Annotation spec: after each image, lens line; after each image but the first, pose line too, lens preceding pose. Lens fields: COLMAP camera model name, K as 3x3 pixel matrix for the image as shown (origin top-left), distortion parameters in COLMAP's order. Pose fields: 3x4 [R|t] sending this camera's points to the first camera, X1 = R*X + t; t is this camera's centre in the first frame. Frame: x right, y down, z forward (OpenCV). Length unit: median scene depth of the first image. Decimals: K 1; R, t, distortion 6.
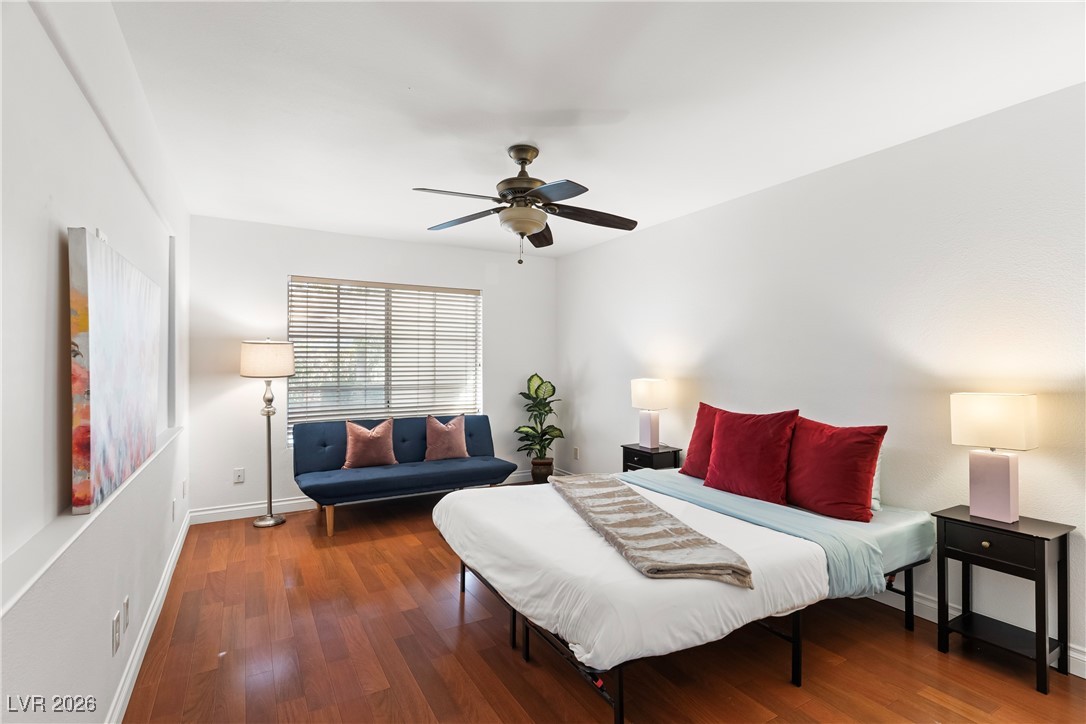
lens RADIAL K [[516.4, 0, 542.5], [0, 516.4, 360.0], [0, 0, 1]] dist [0.000022, -0.000162]
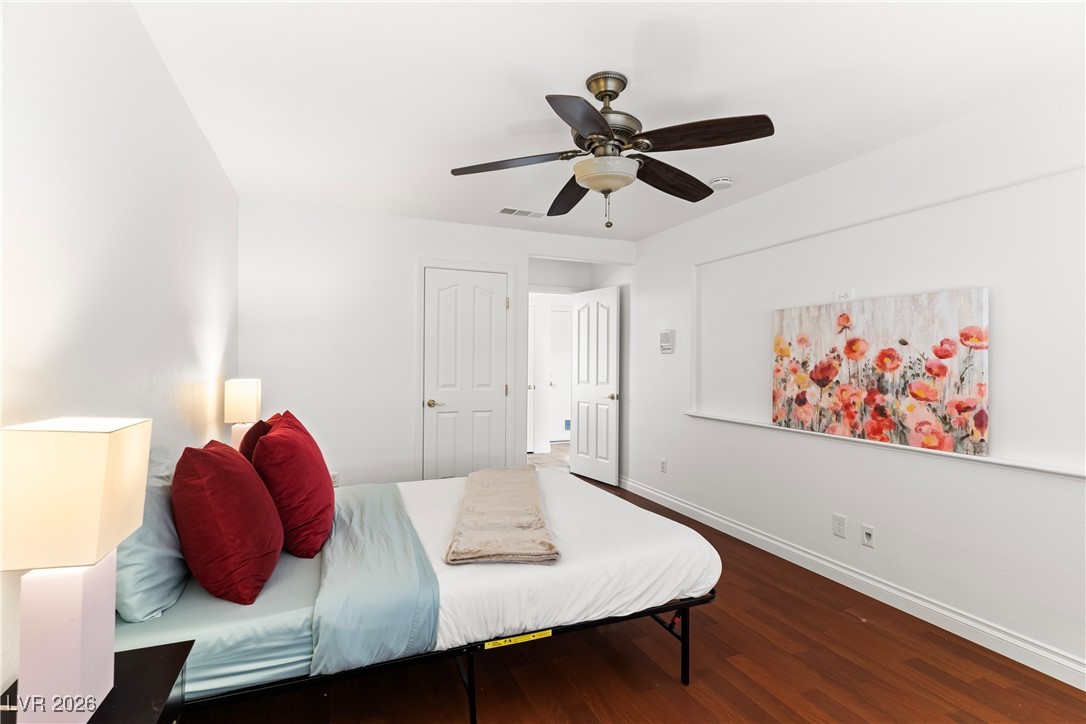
lens RADIAL K [[516.4, 0, 542.3], [0, 516.4, 359.3], [0, 0, 1]] dist [0.000022, -0.000162]
pose [[-0.988743, -0.004279, 0.149560, -0.086209], [-0.004789, 0.999984, -0.003045, 0.014244], [-0.149544, -0.003727, -0.988748, 1.848602]]
